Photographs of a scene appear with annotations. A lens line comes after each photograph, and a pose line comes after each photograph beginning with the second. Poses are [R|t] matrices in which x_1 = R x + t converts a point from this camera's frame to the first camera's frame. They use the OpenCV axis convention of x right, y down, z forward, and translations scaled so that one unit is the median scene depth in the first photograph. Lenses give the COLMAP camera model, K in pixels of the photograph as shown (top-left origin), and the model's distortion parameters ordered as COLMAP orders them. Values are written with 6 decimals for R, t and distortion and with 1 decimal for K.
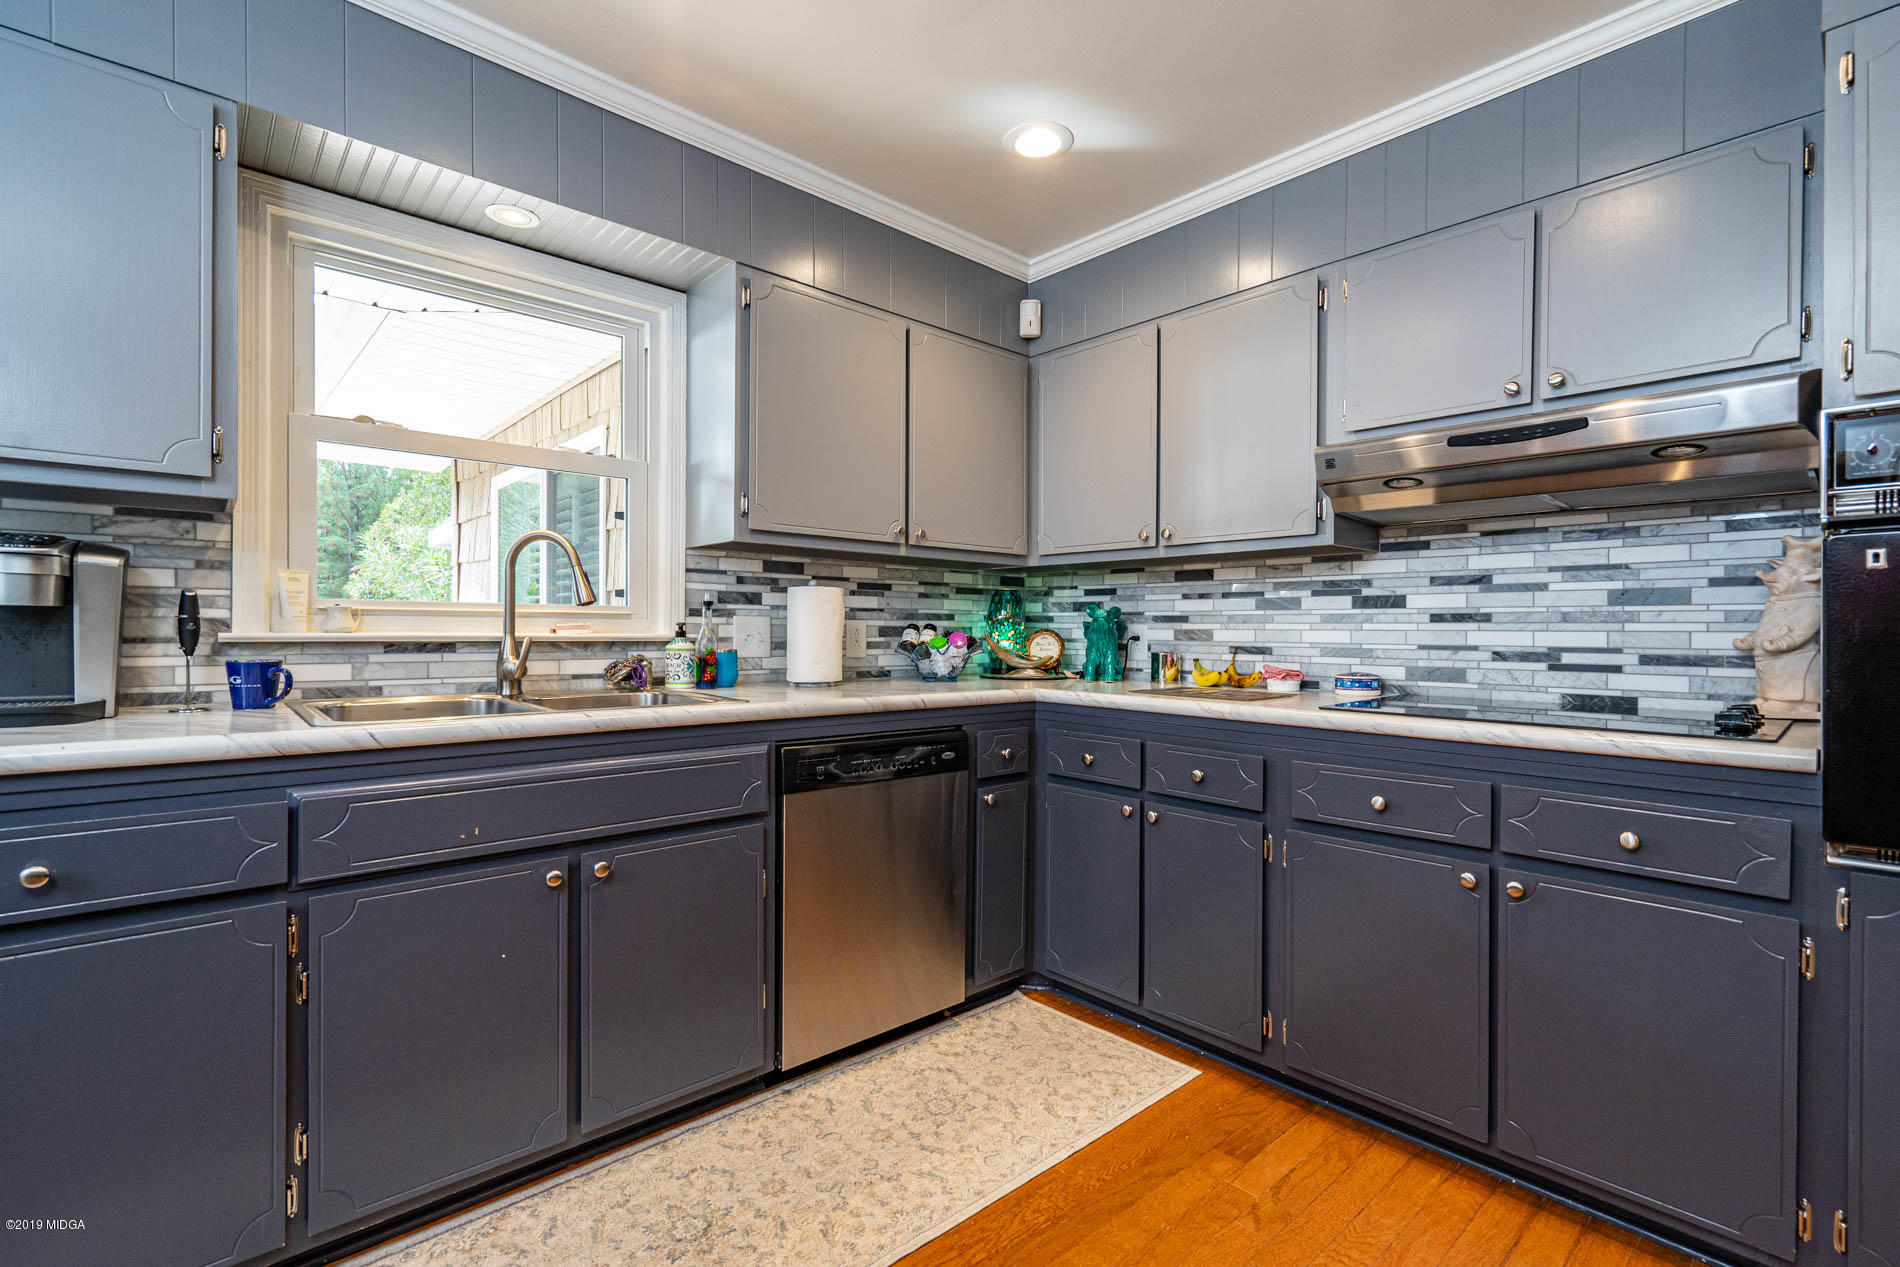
lens RADIAL K [[864.4, 0, 947.9], [0, 864.4, 635.5], [0, 0, 1]] dist [0.002029, 0.000467]
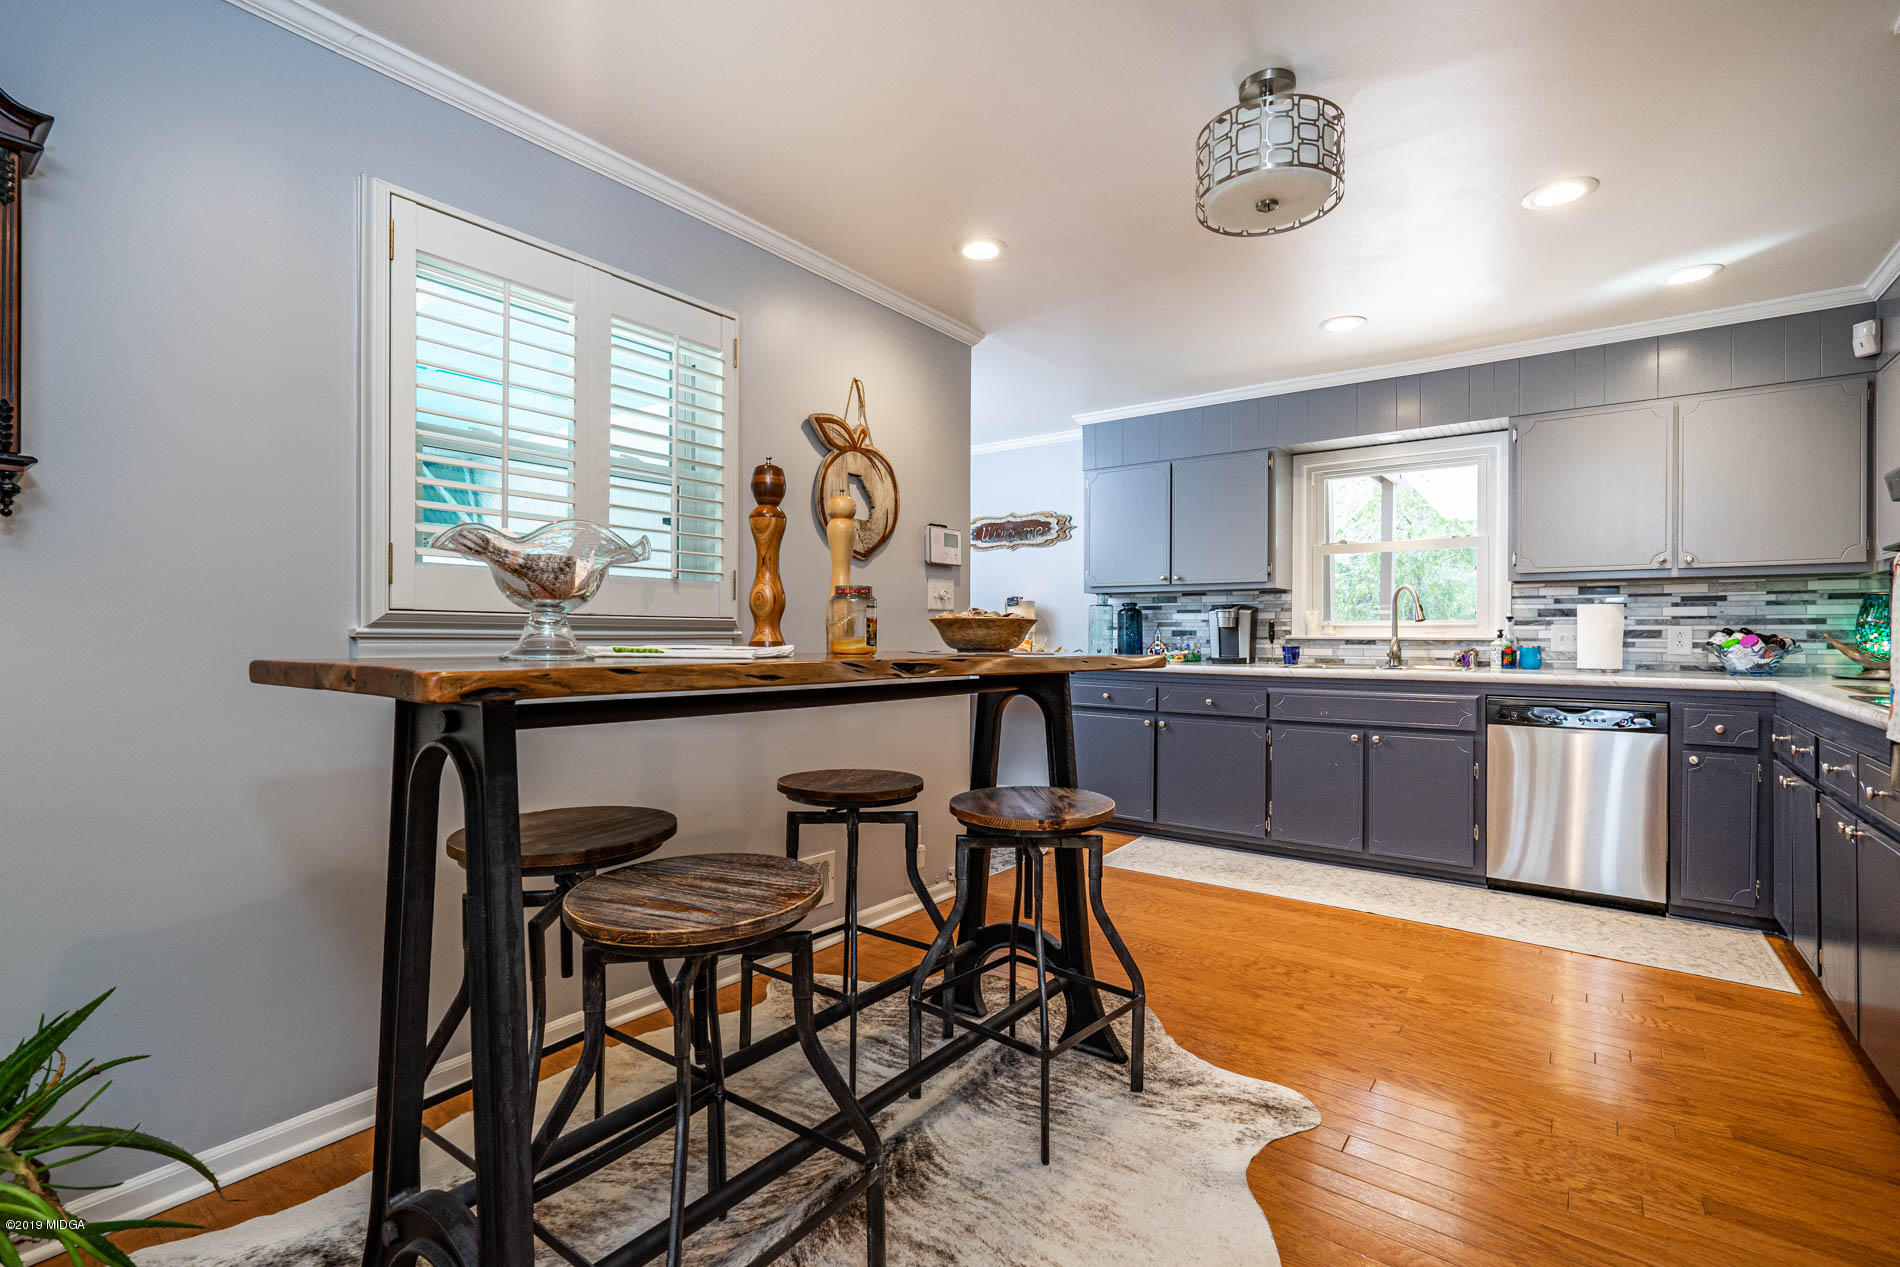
lens RADIAL K [[864.4, 0, 949.3], [0, 864.4, 636.3], [0, 0, 1]] dist [0.002029, 0.000467]
pose [[0.189232, -0.003724, -0.981925, 1.153199], [-0.007176, 0.999961, -0.005175, 0.015129], [0.981906, 0.008025, 0.189198, -0.377741]]
